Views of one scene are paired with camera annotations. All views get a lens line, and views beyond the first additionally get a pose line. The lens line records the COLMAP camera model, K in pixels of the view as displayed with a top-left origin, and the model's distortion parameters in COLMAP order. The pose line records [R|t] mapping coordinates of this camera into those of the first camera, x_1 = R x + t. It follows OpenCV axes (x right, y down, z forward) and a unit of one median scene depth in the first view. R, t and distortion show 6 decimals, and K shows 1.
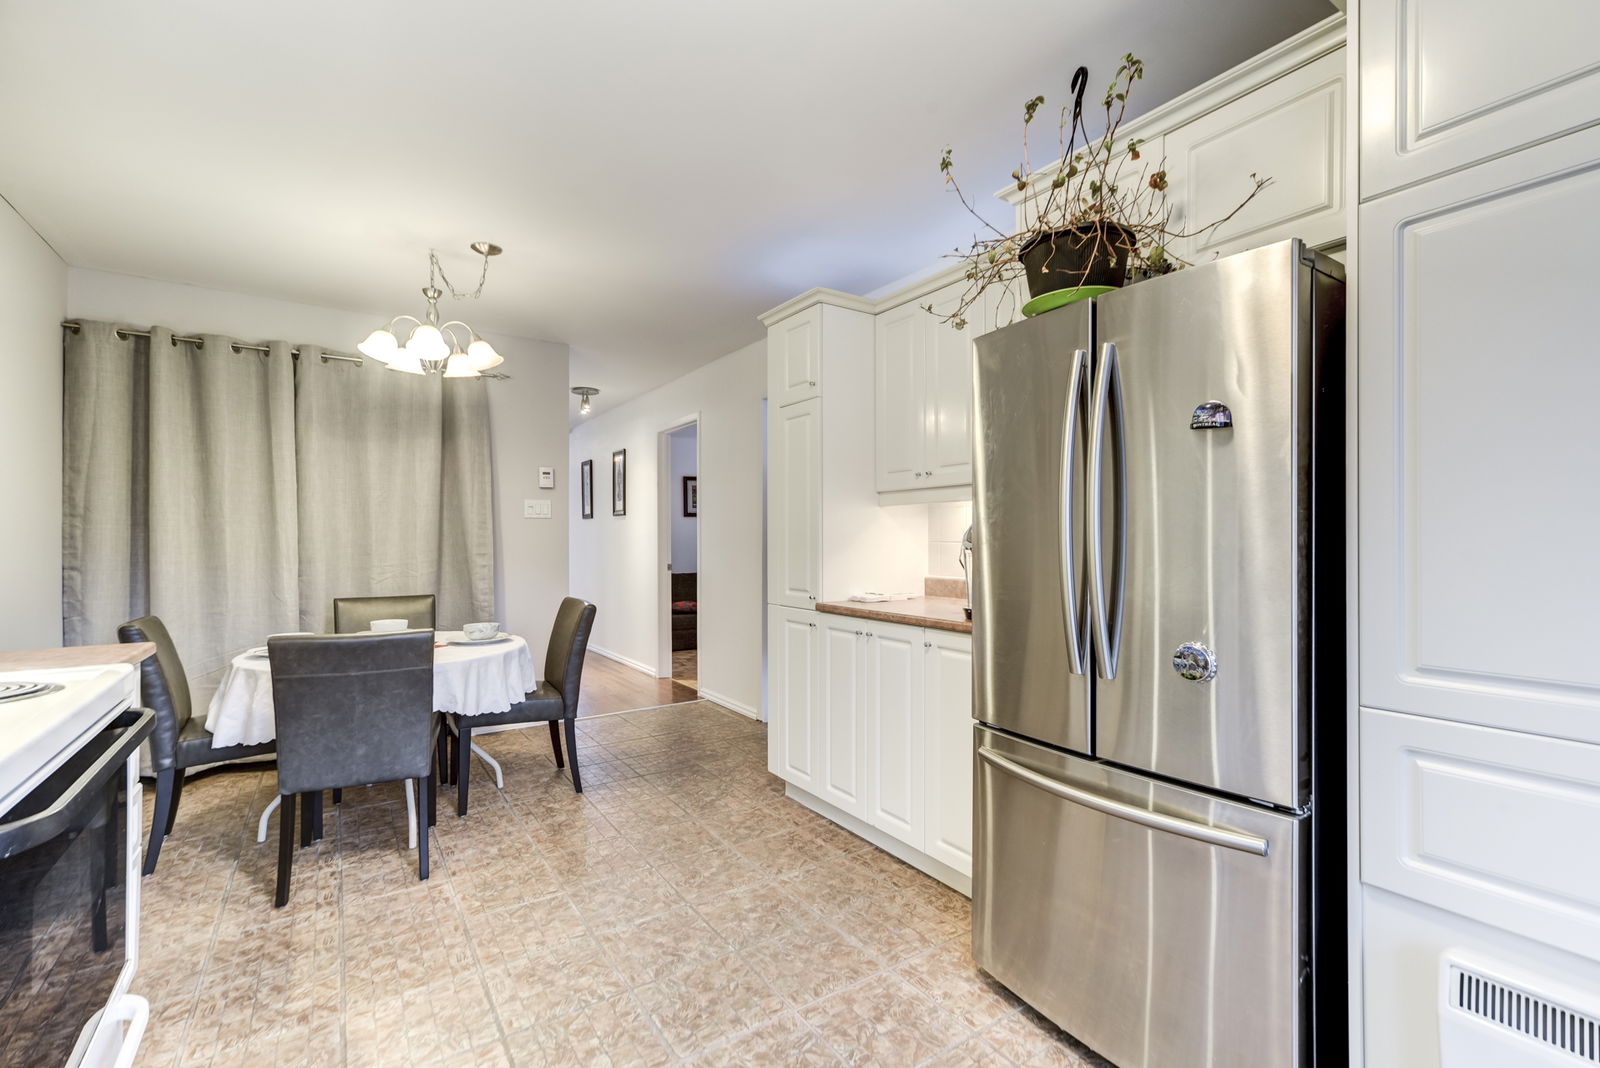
lens RADIAL K [[700.1, 0, 804.5], [0, 700.1, 540.6], [0, 0, 1]] dist [0.005362, 0.000585]
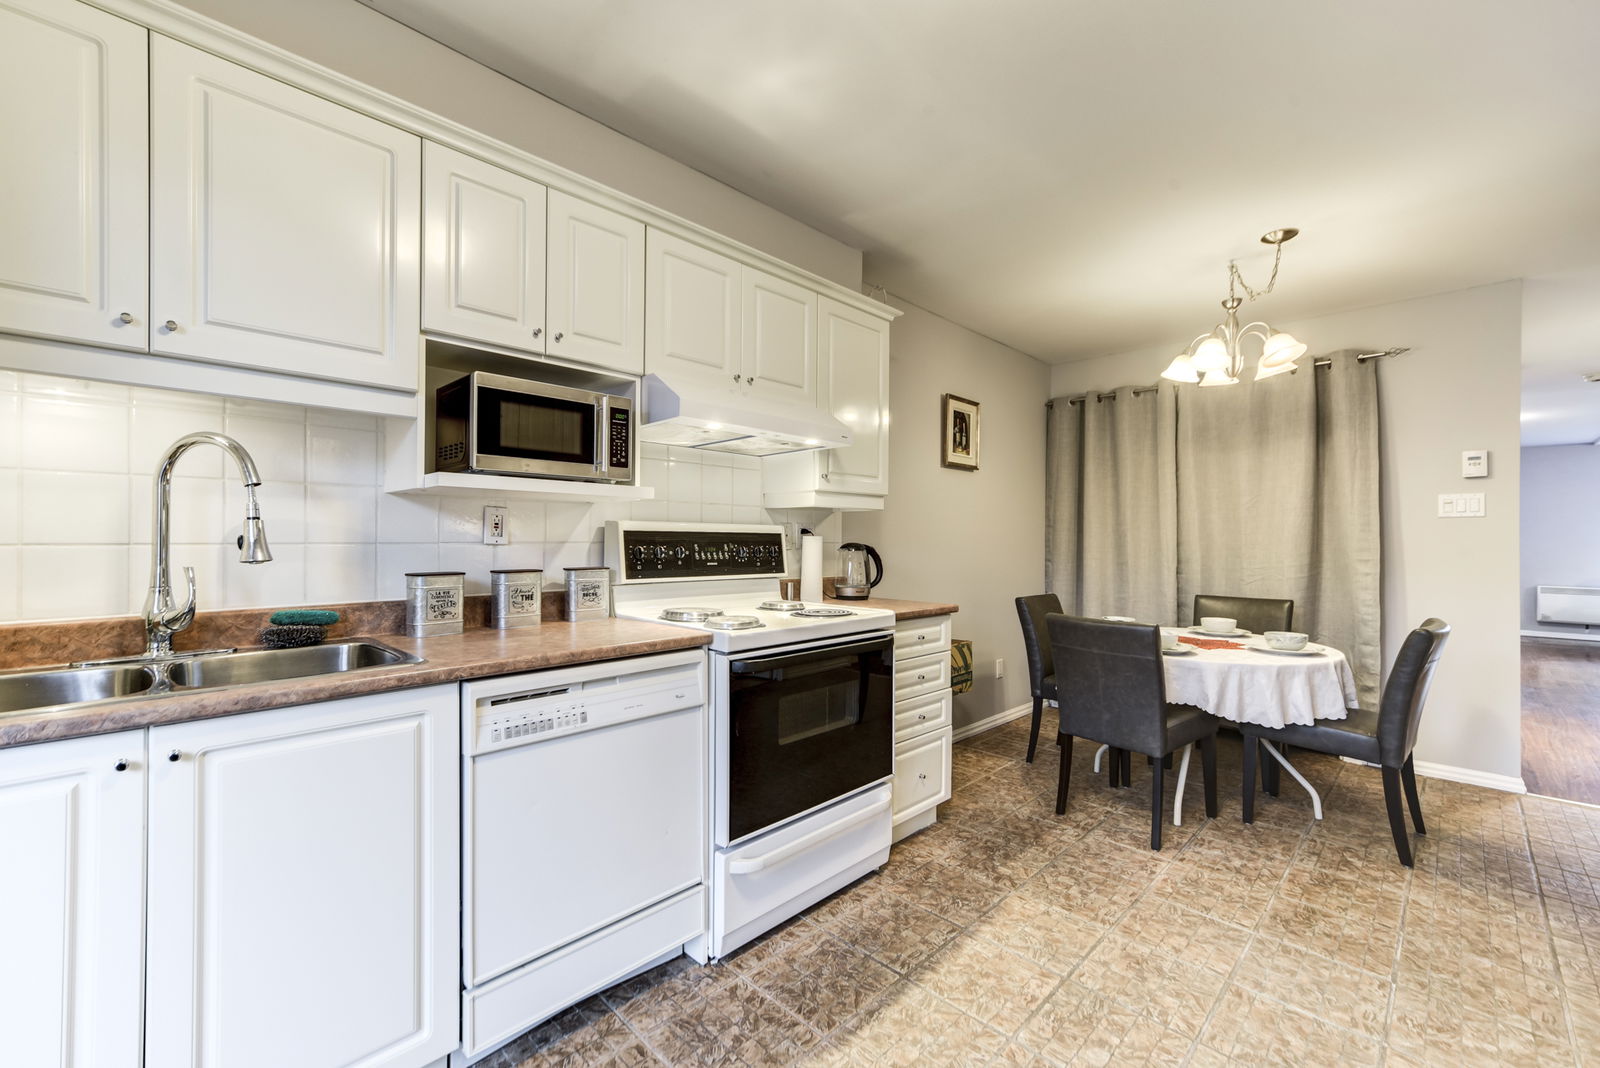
lens RADIAL K [[659.8, 0, 805.5], [0, 659.8, 538.3], [0, 0, 1]] dist [0.001256, 0.000879]
pose [[0.190896, -0.000168, -0.981610, 0.378489], [-0.007876, 0.999968, -0.001703, -0.002565], [0.981579, 0.008056, 0.190889, 0.258905]]
